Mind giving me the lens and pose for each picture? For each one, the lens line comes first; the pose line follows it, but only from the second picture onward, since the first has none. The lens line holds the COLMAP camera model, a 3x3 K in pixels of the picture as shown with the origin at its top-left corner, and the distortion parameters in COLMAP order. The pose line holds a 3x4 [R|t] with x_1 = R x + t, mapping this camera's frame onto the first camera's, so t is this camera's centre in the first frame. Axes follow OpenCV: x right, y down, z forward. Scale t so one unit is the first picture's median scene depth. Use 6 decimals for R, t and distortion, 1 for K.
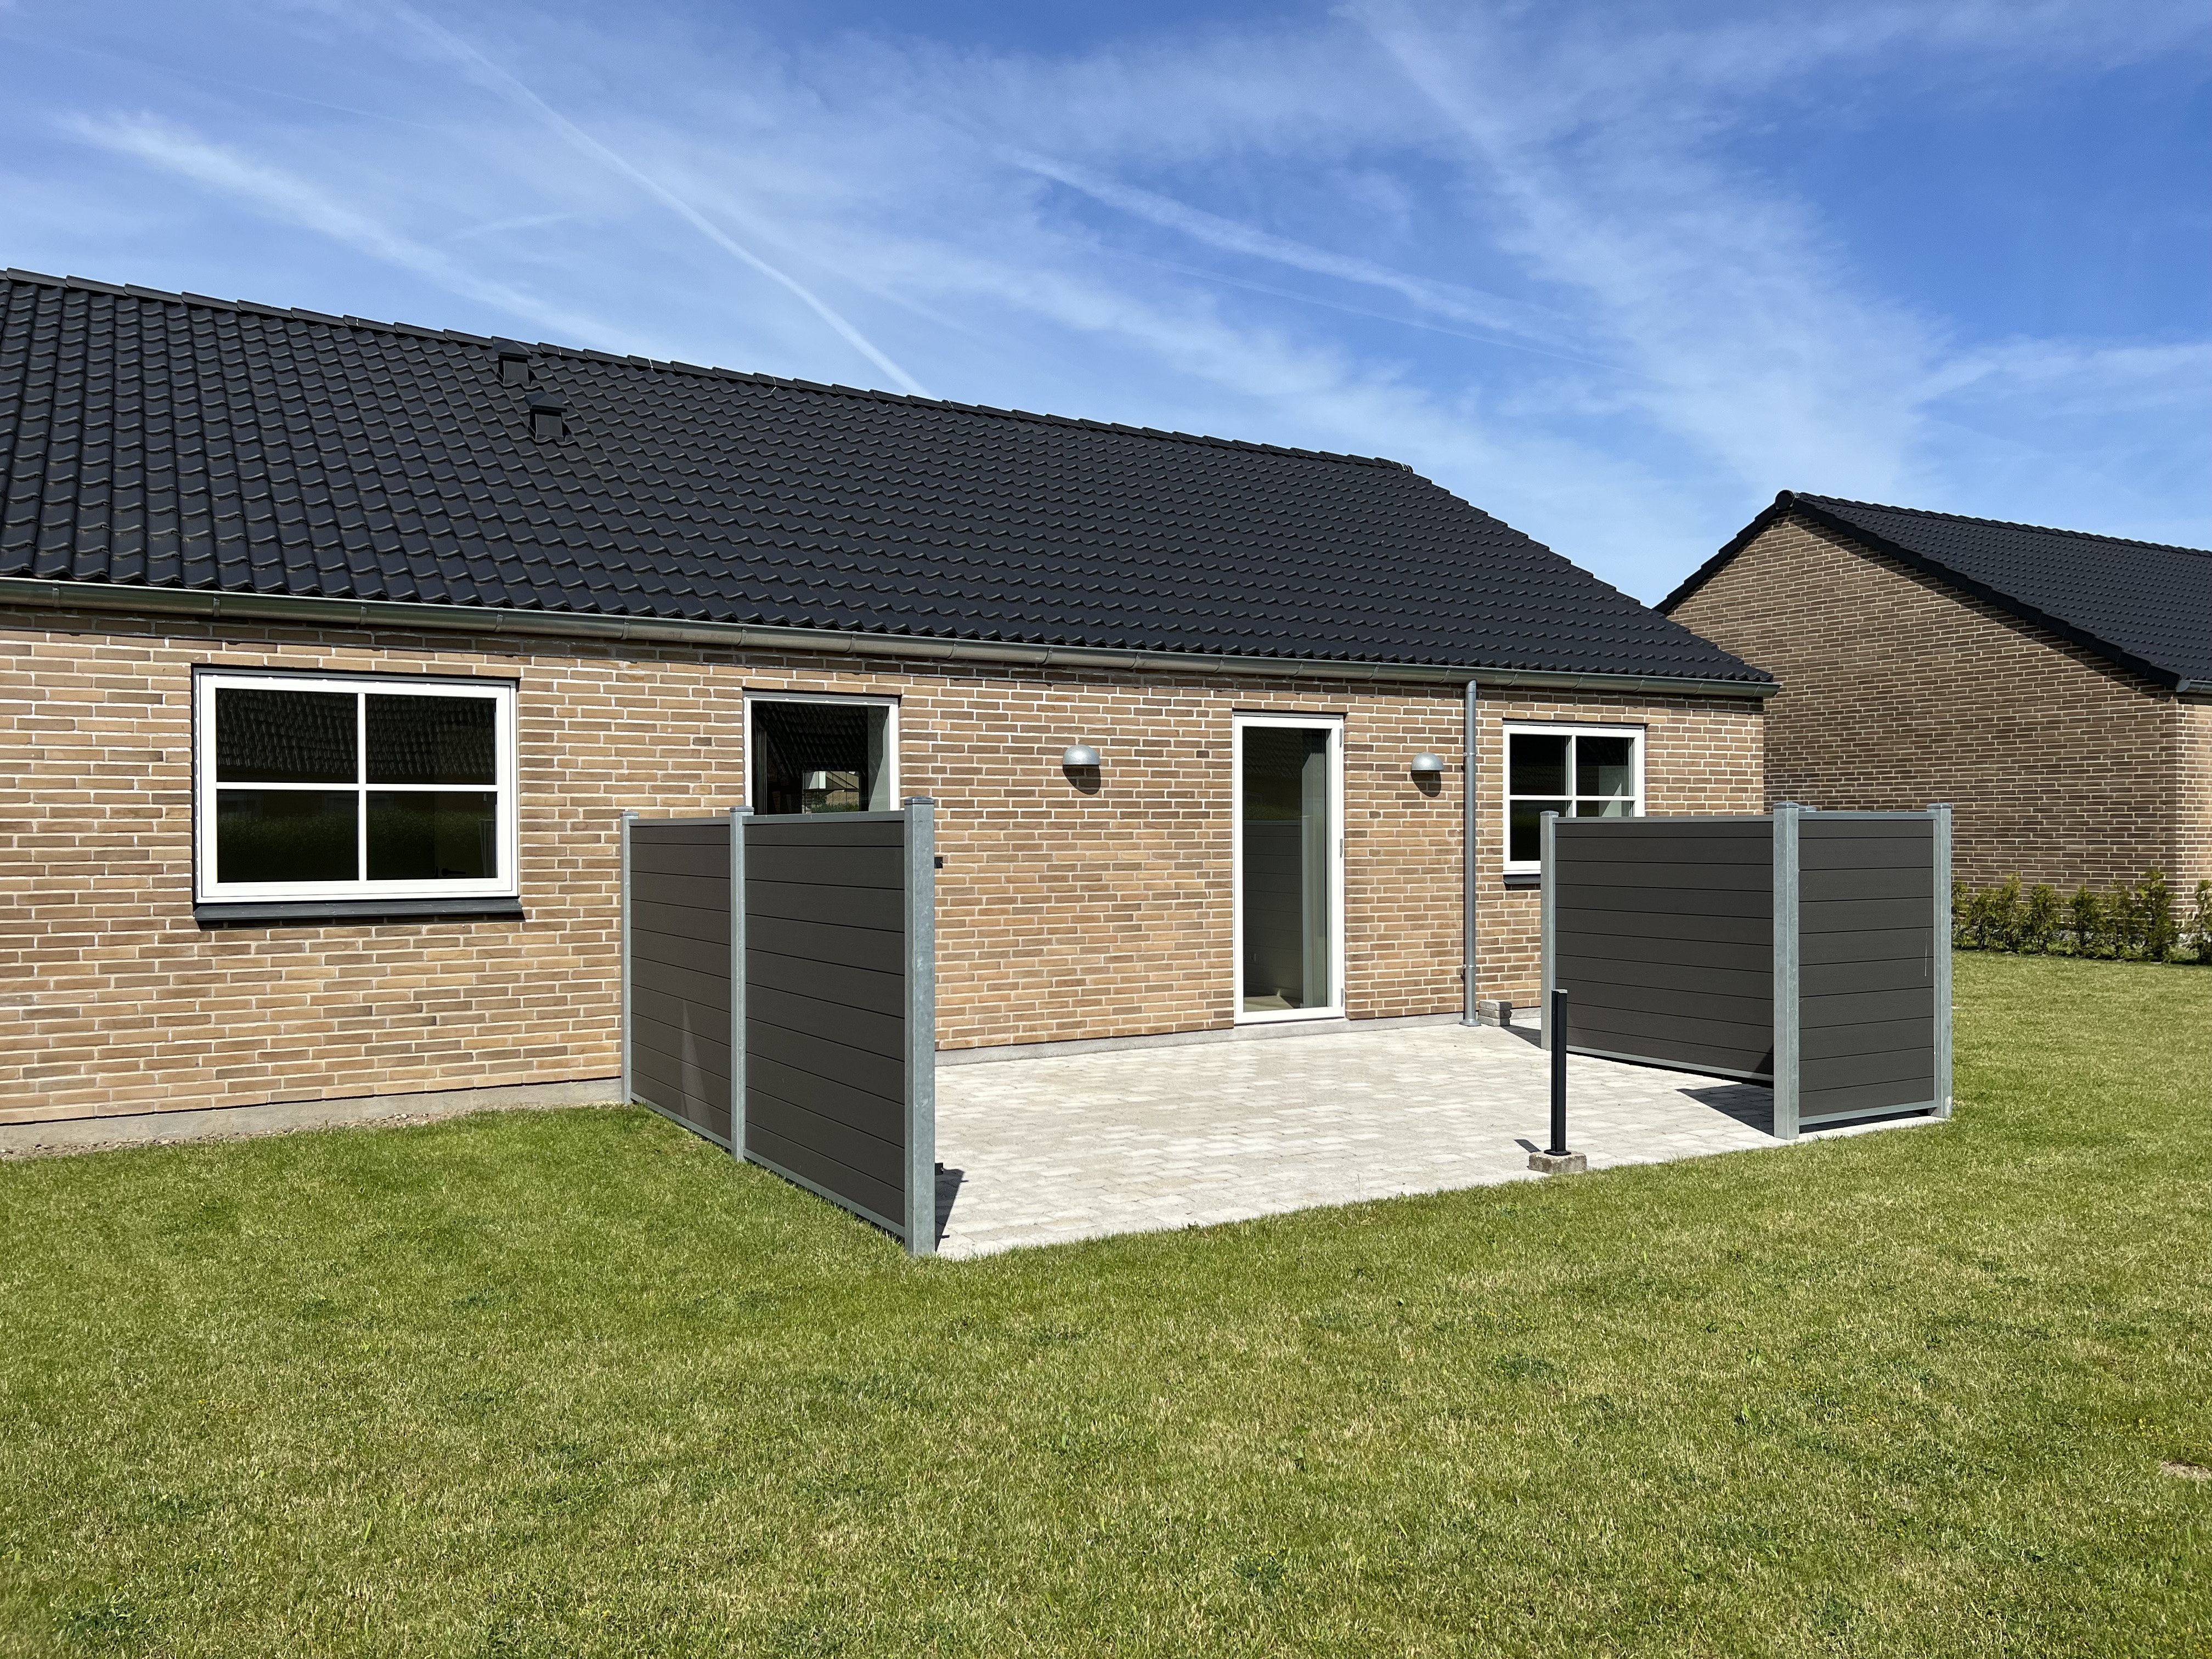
lens RADIAL K [[1655.0, 0, 1092.1], [0, 1655.0, 836.8], [0, 0, 1]] dist [0.082532, -0.001101]
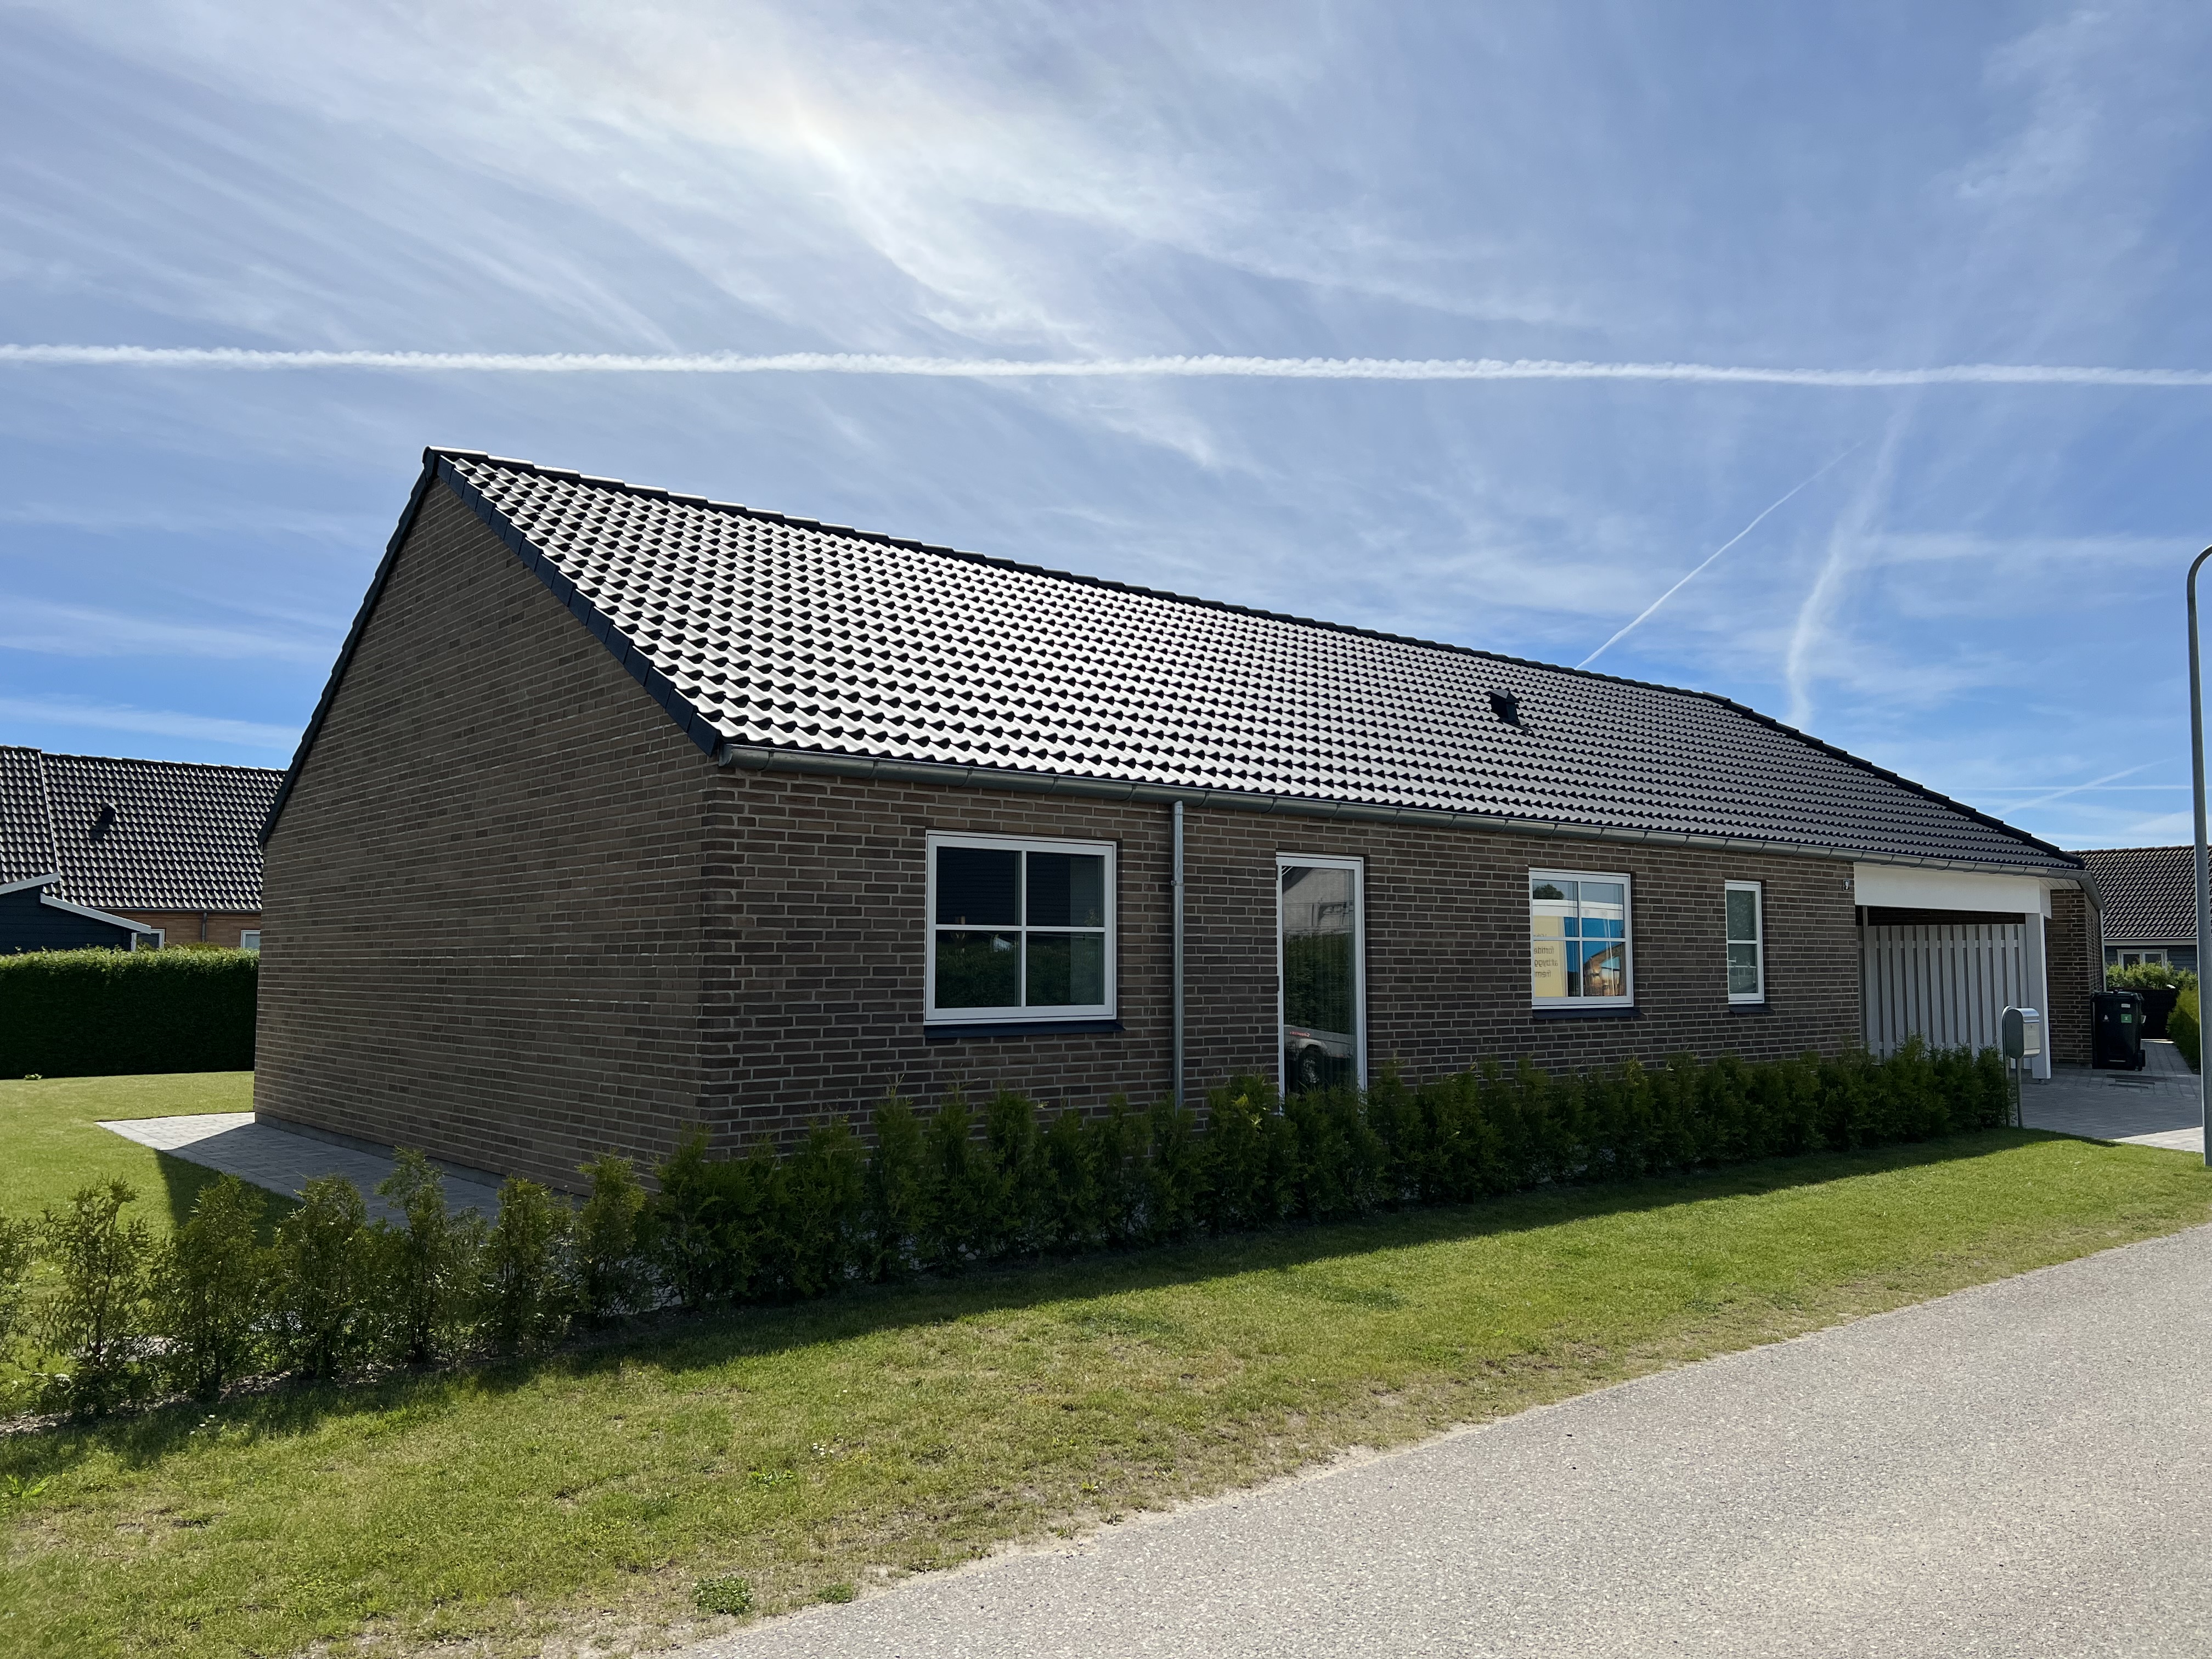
lens RADIAL K [[1655.0, 0, 1092.1], [0, 1655.0, 836.8], [0, 0, 1]] dist [0.082532, -0.001101]
pose [[-0.986547, -0.006806, -0.163335, -0.469647], [0.002639, 0.998340, -0.057543, -0.041006], [0.163455, -0.057200, -0.984891, 3.467470]]
